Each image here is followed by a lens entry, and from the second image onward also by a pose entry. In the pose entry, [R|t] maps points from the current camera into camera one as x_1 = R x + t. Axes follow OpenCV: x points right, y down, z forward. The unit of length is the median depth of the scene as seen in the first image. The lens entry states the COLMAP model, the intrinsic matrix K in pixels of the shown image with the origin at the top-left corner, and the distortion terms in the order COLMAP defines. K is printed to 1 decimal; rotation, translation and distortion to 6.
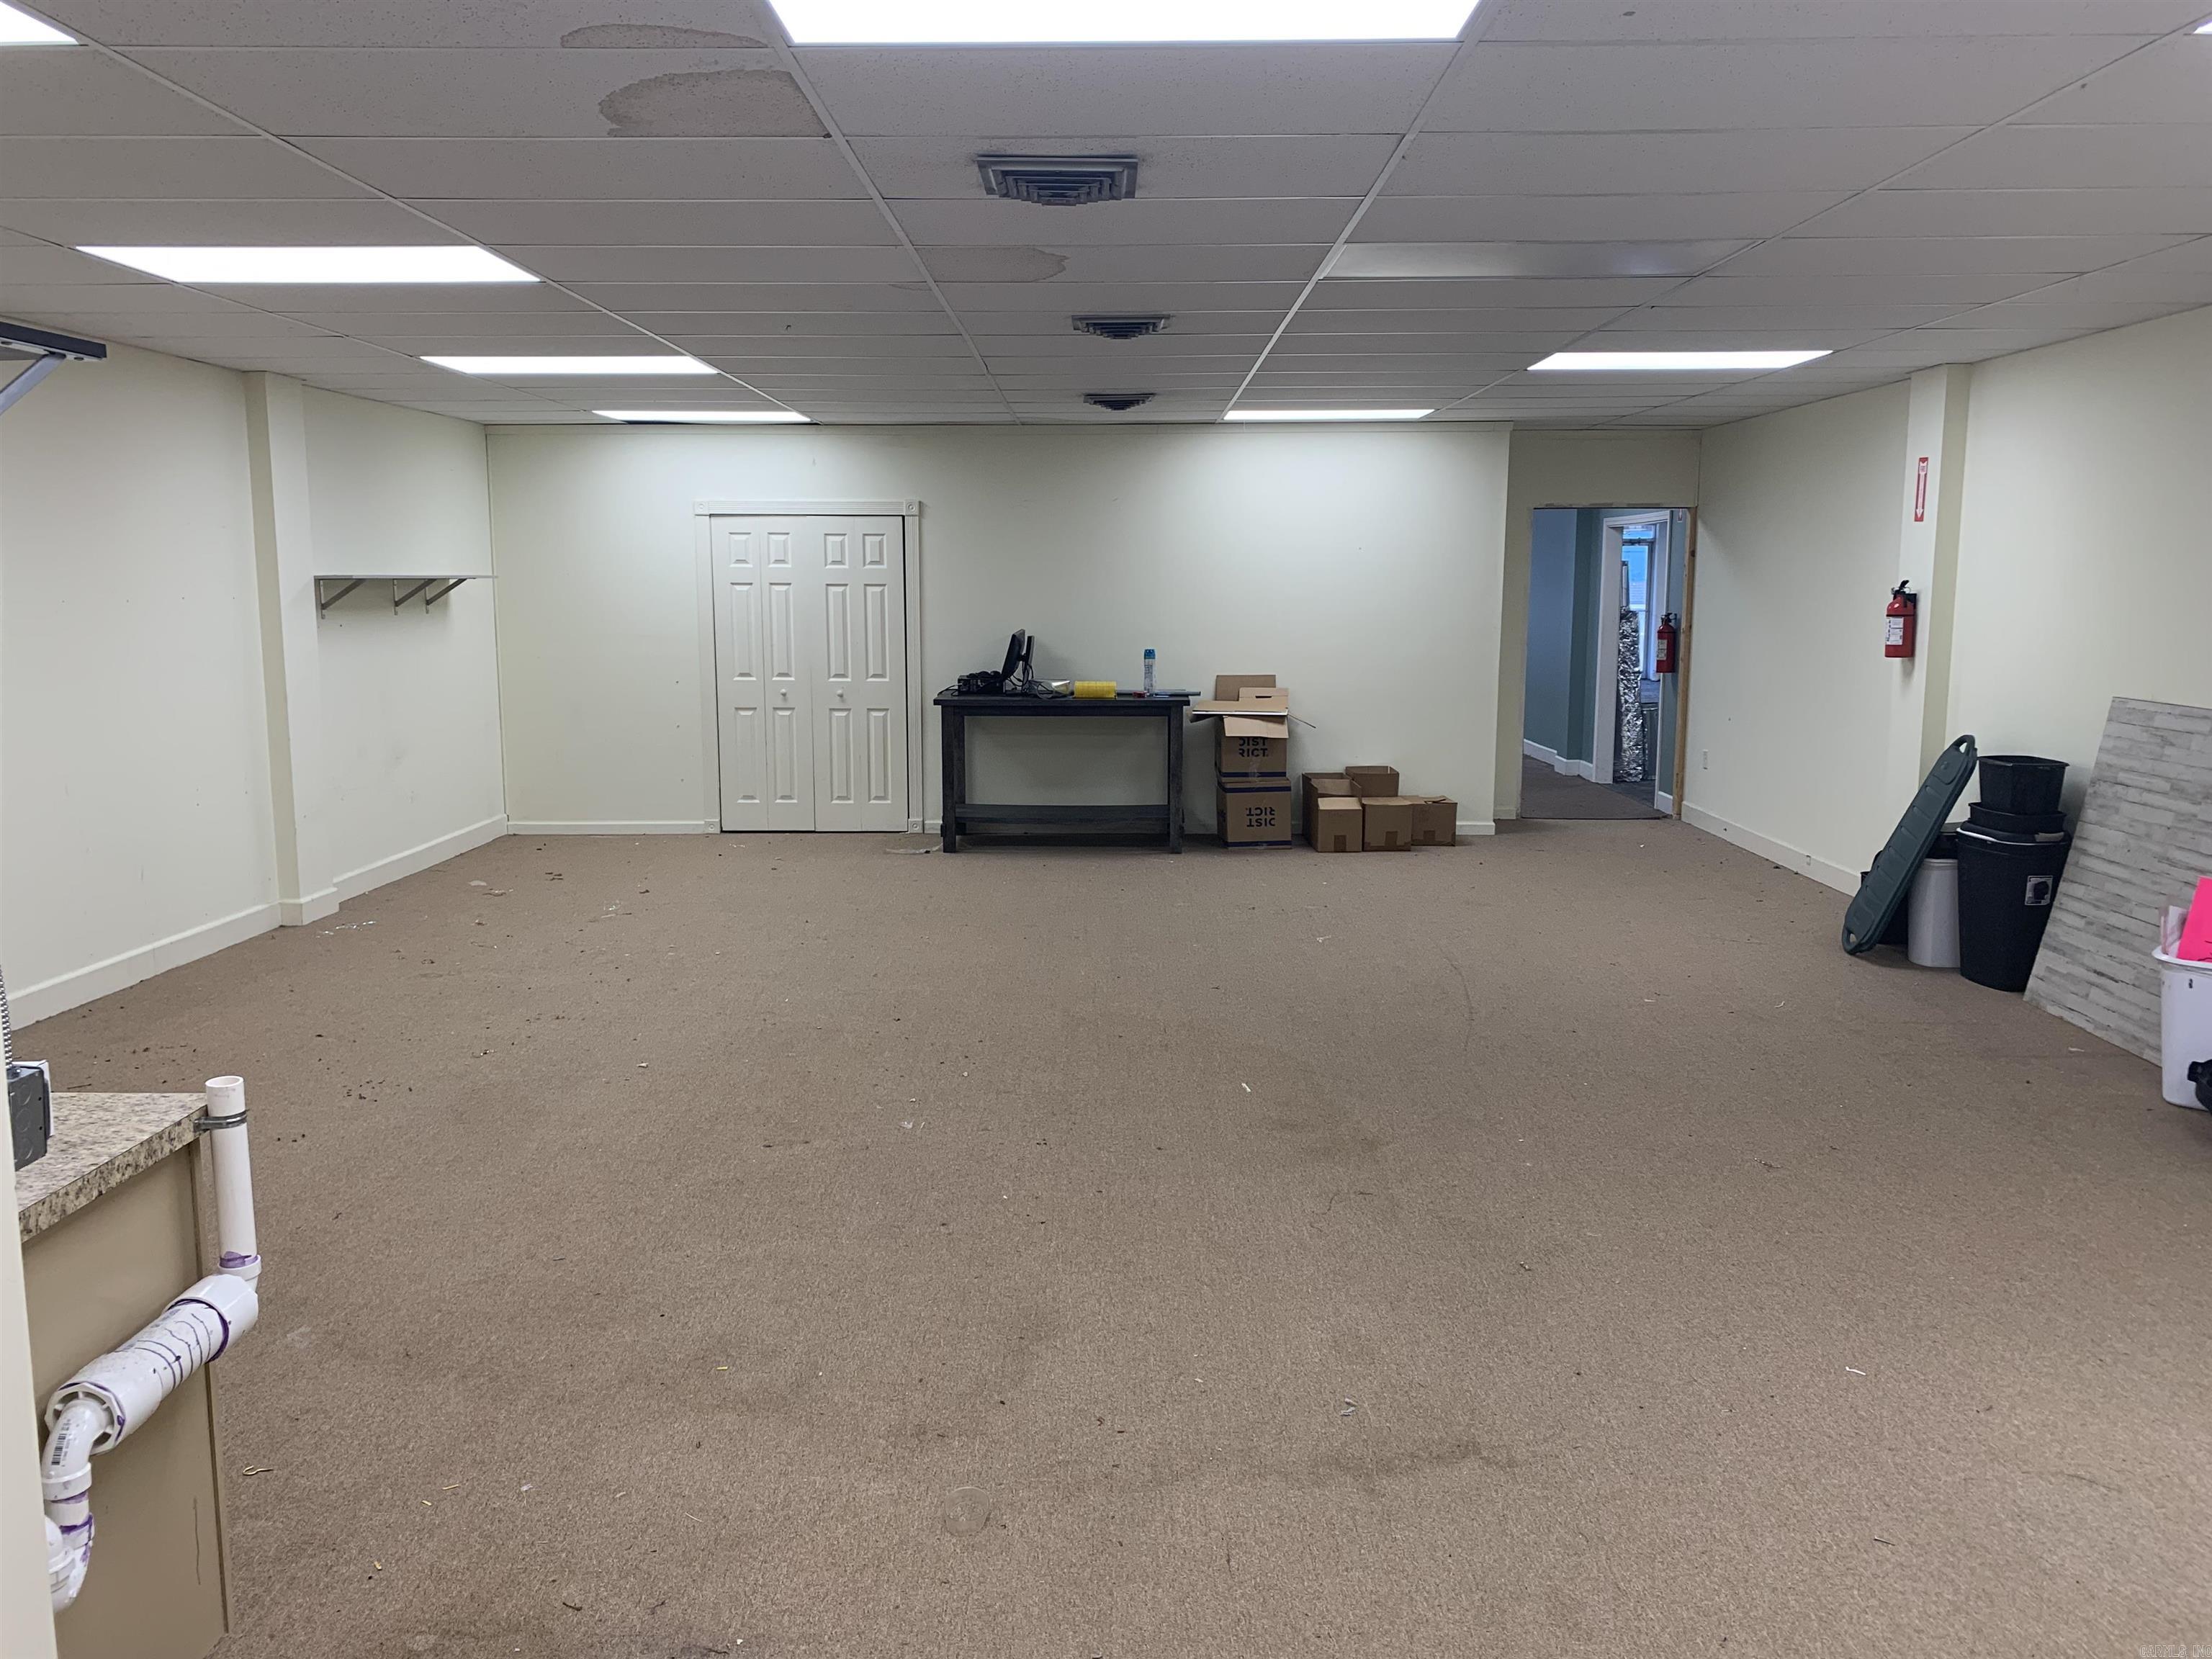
lens RADIAL K [[1671.9, 0, 1106.0], [0, 1671.9, 829.5], [0, 0, 1]] dist [0.010592, -0.005009]
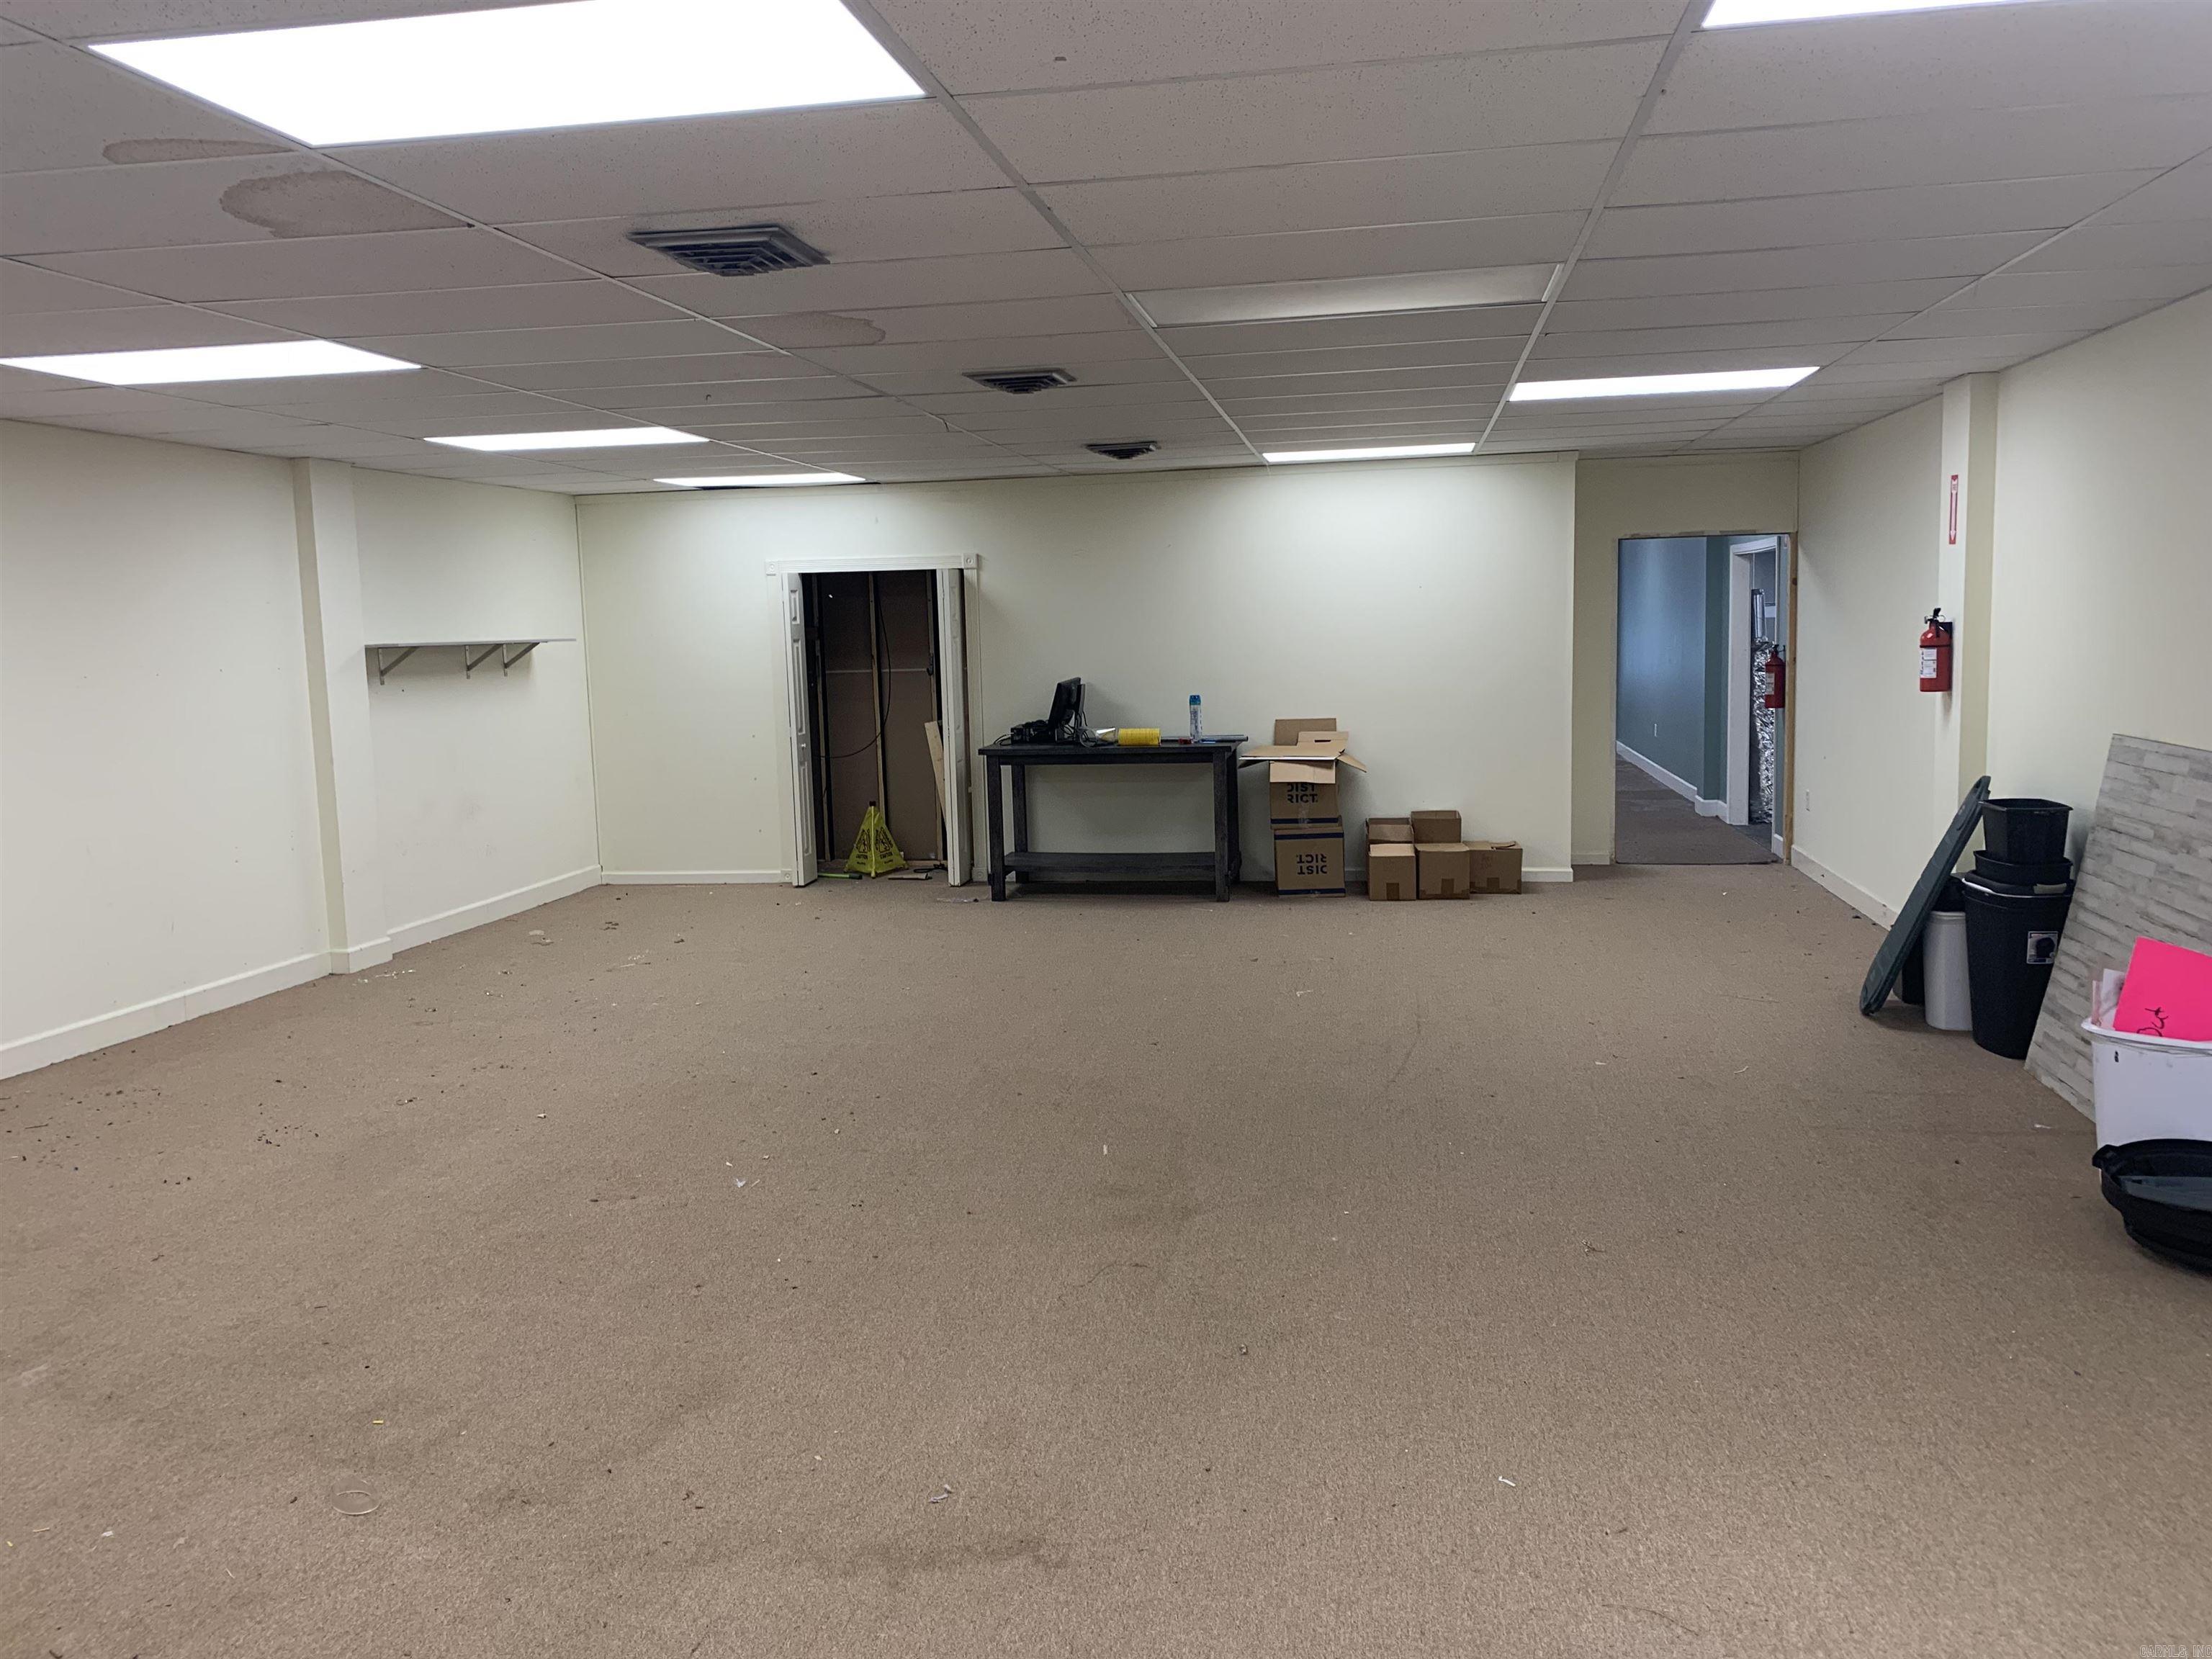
lens RADIAL K [[1674.5, 0, 1106.0], [0, 1674.5, 829.5], [0, 0, 1]] dist [0.006271, 0.006336]
pose [[0.988225, -0.007912, -0.152804, 0.130200], [0.004326, 0.999708, -0.023785, -0.005376], [0.152948, 0.022843, 0.987970, 0.015376]]
